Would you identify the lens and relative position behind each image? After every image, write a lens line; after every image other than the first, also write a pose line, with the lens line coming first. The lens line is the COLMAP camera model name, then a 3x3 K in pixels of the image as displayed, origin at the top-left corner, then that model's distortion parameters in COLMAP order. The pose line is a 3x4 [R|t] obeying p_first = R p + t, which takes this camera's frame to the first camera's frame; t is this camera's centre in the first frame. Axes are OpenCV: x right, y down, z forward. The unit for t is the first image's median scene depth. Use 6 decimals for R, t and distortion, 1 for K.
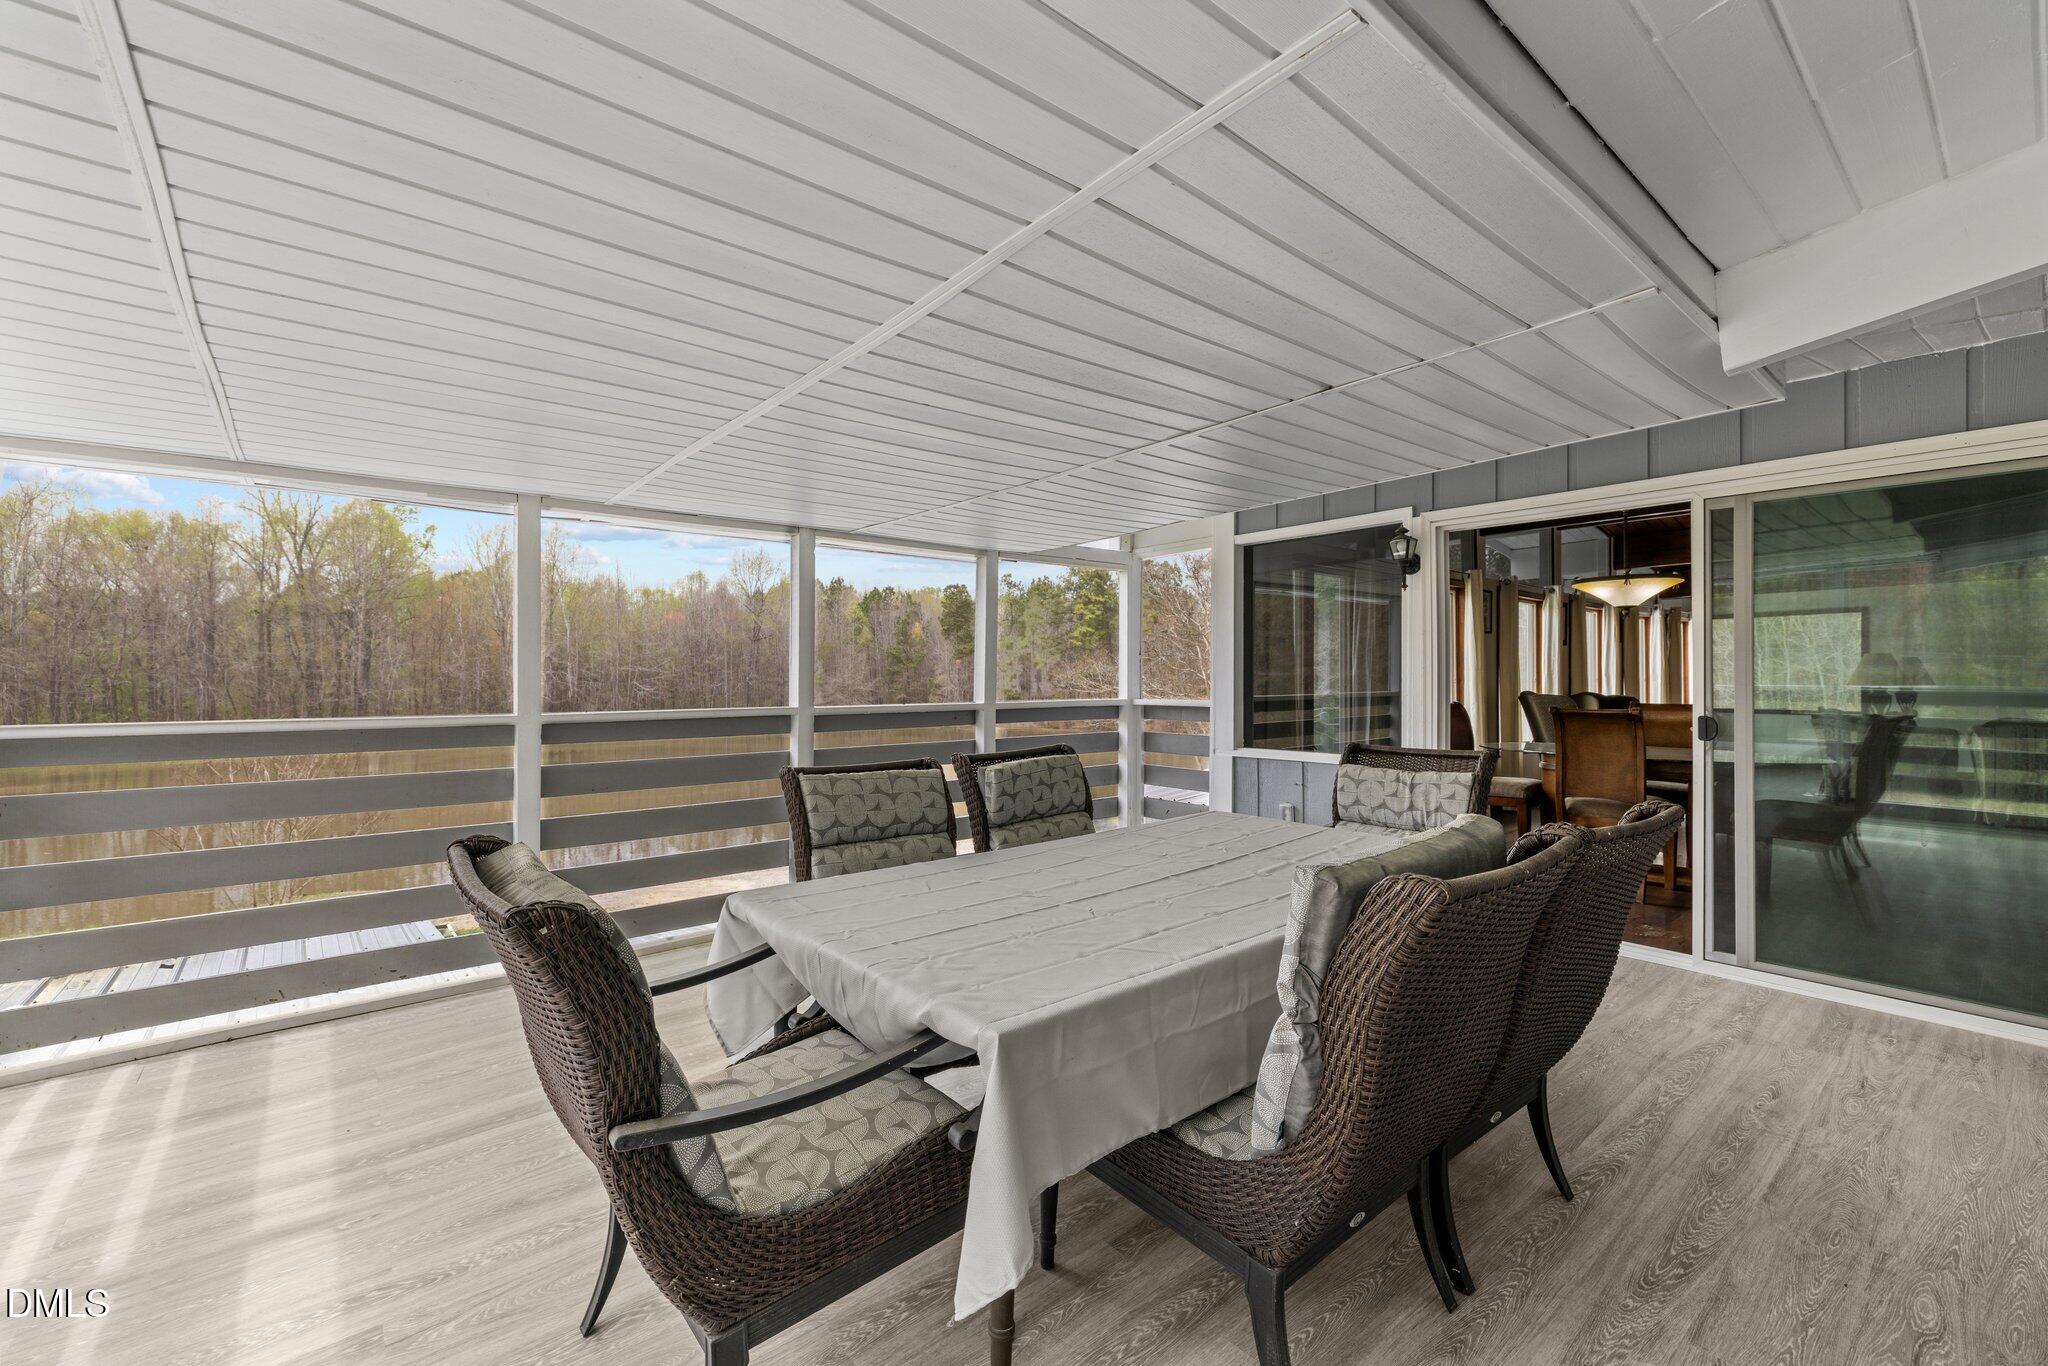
lens RADIAL K [[867.1, 0, 1020.7], [0, 867.1, 666.9], [0, 0, 1]] dist [-0.000813, 0.000190]
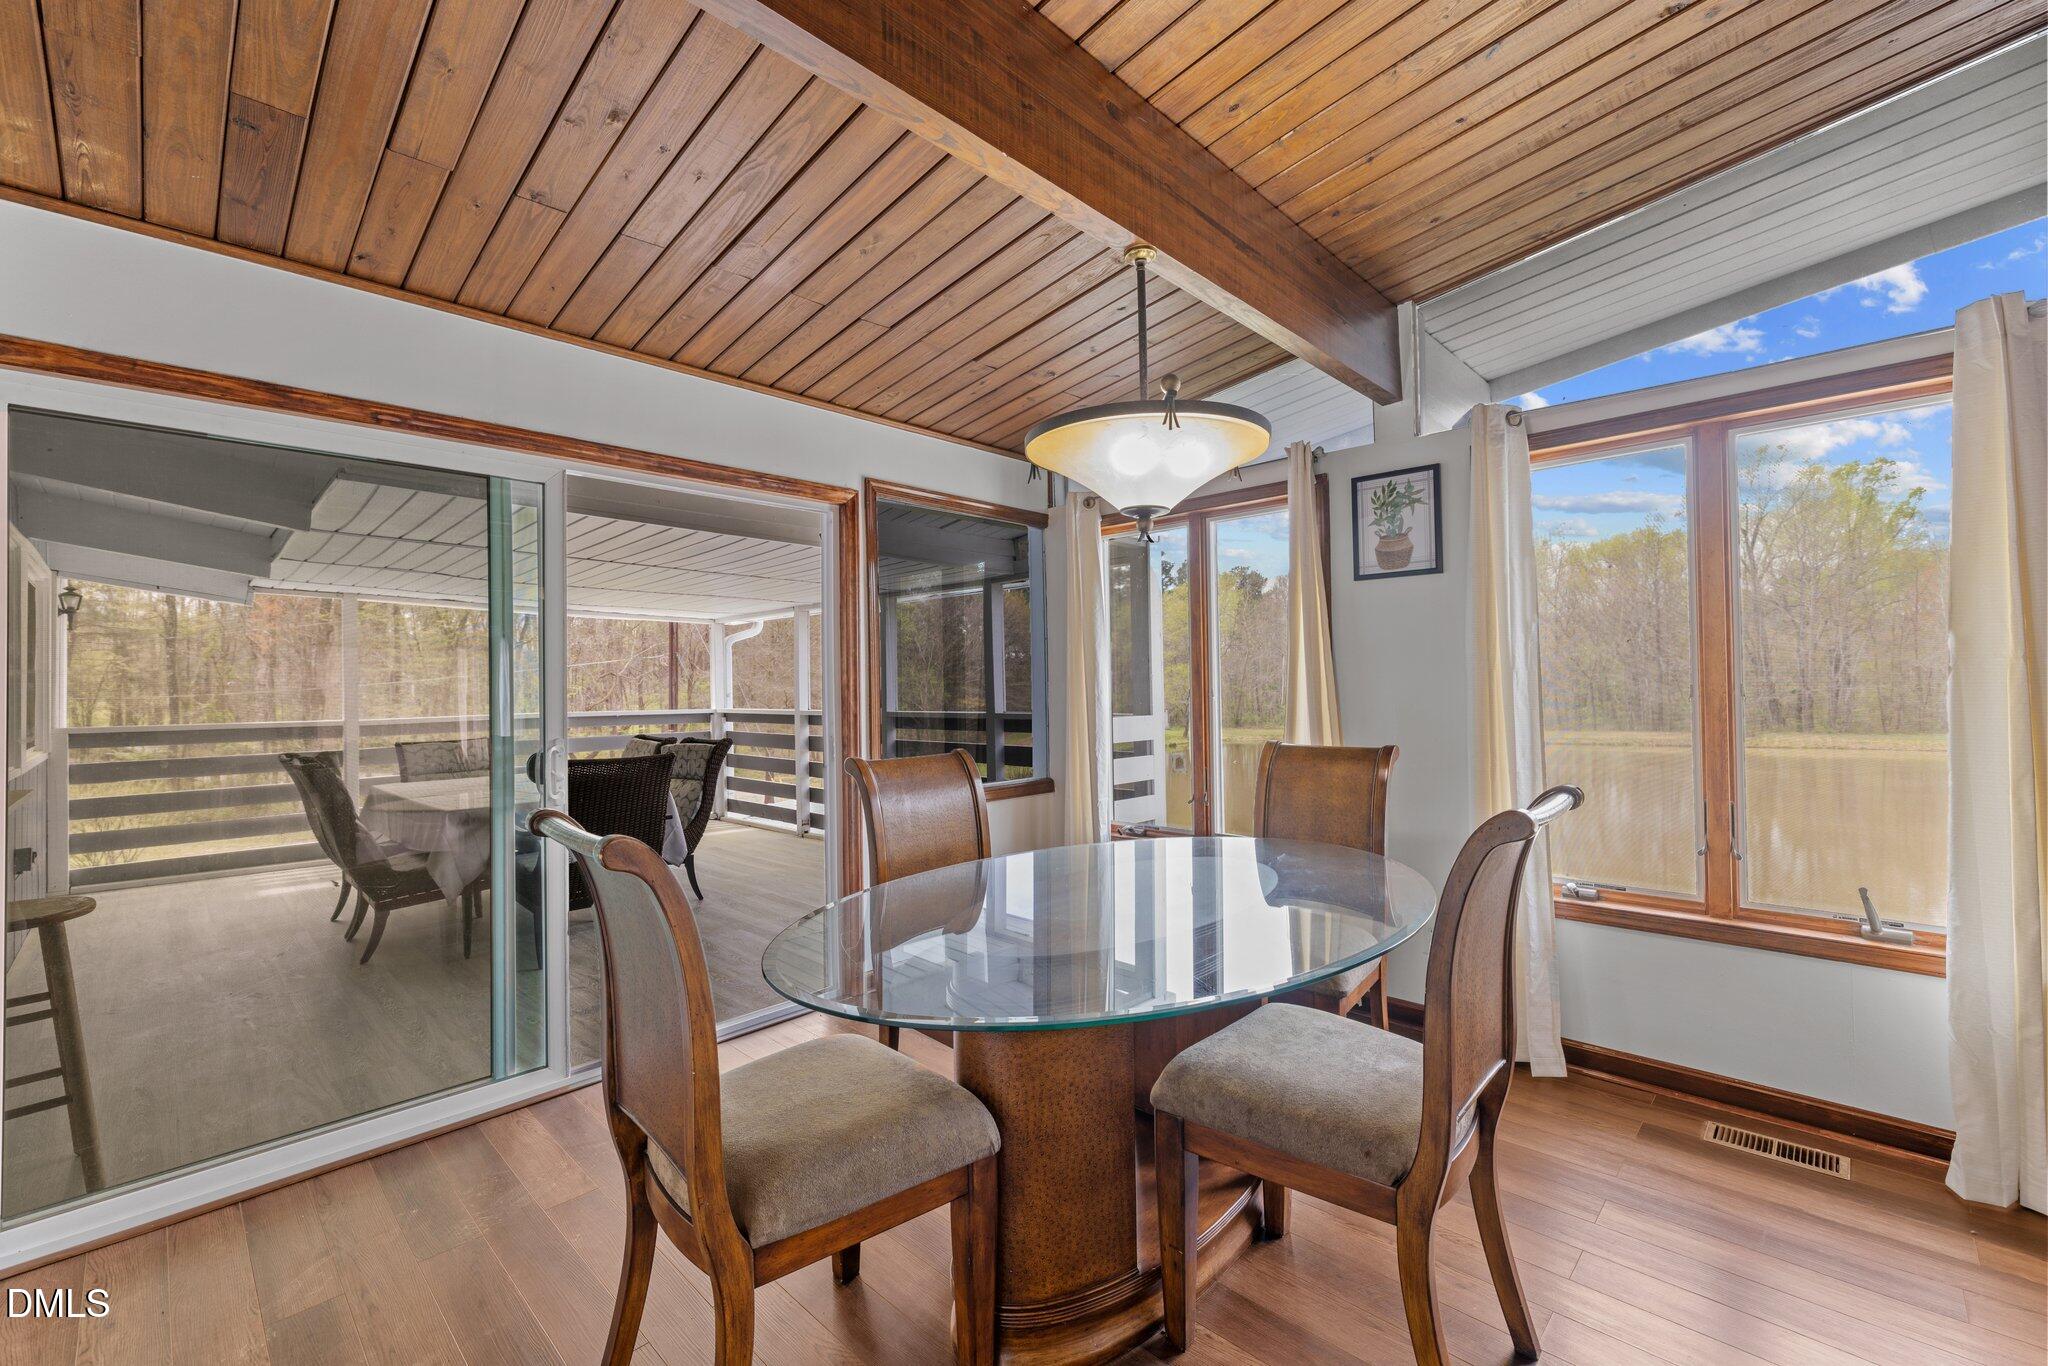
lens RADIAL K [[867.1, 0, 1020.7], [0, 867.1, 666.9], [0, 0, 1]] dist [-0.000813, 0.000190]
pose [[0.086952, -0.022516, -0.995958, 1.423156], [0.029591, 0.999362, -0.020010, 0.008438], [0.995773, -0.027732, 0.087563, 1.195335]]
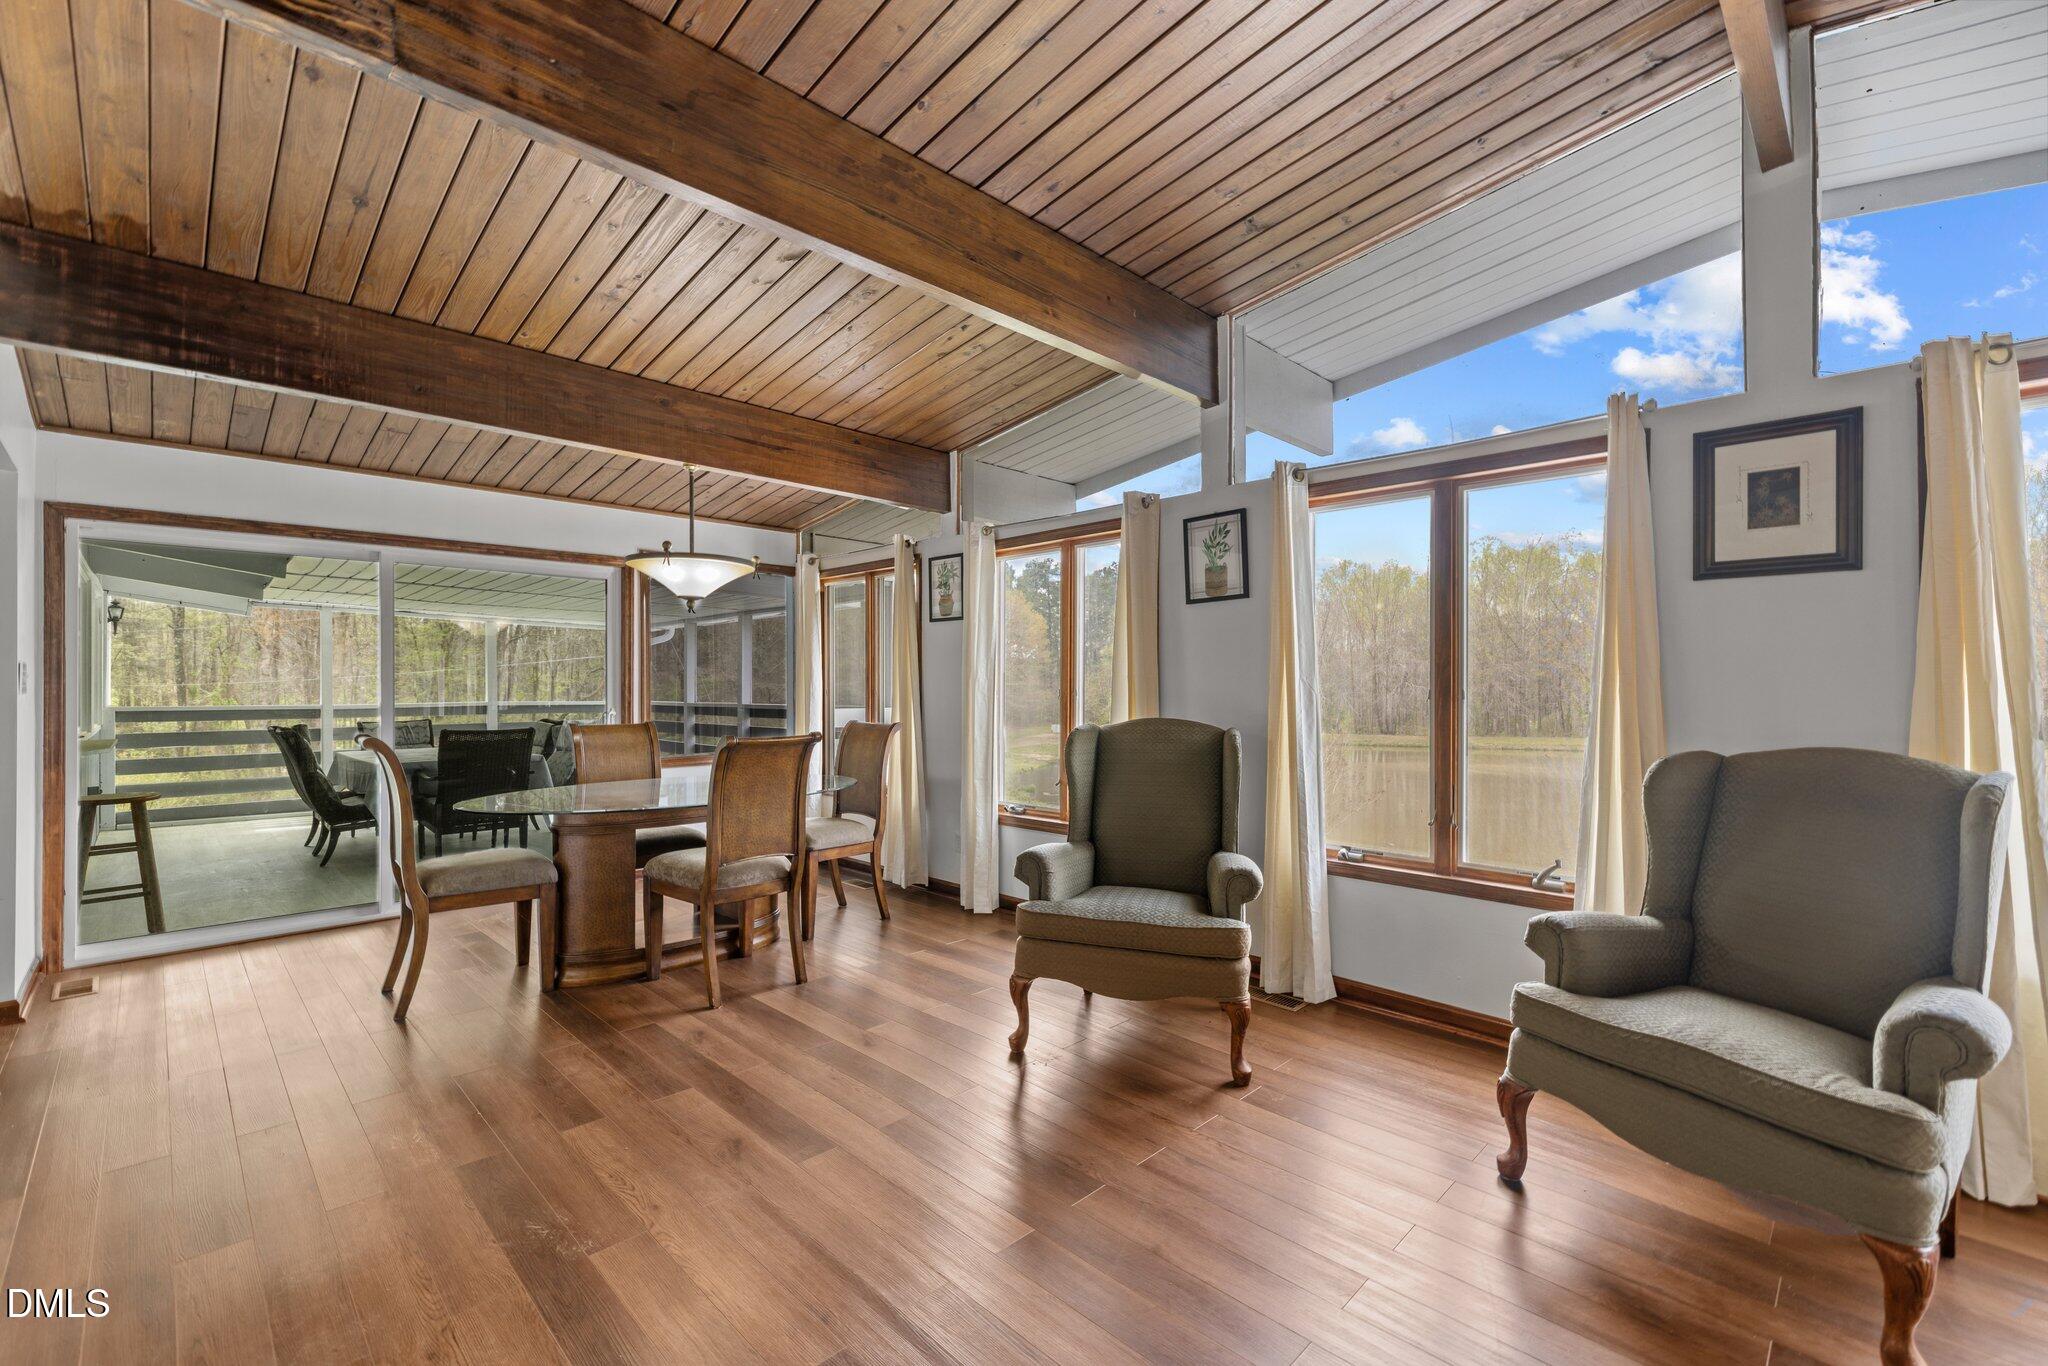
lens RADIAL K [[855.9, 0, 1032.3], [0, 855.9, 677.3], [0, 0, 1]] dist [-0.034466, 0.010136]
pose [[0.108820, -0.010266, -0.994008, 1.734413], [0.015332, 0.999845, -0.008648, 0.013021], [0.993943, -0.014299, 0.108961, 1.435249]]
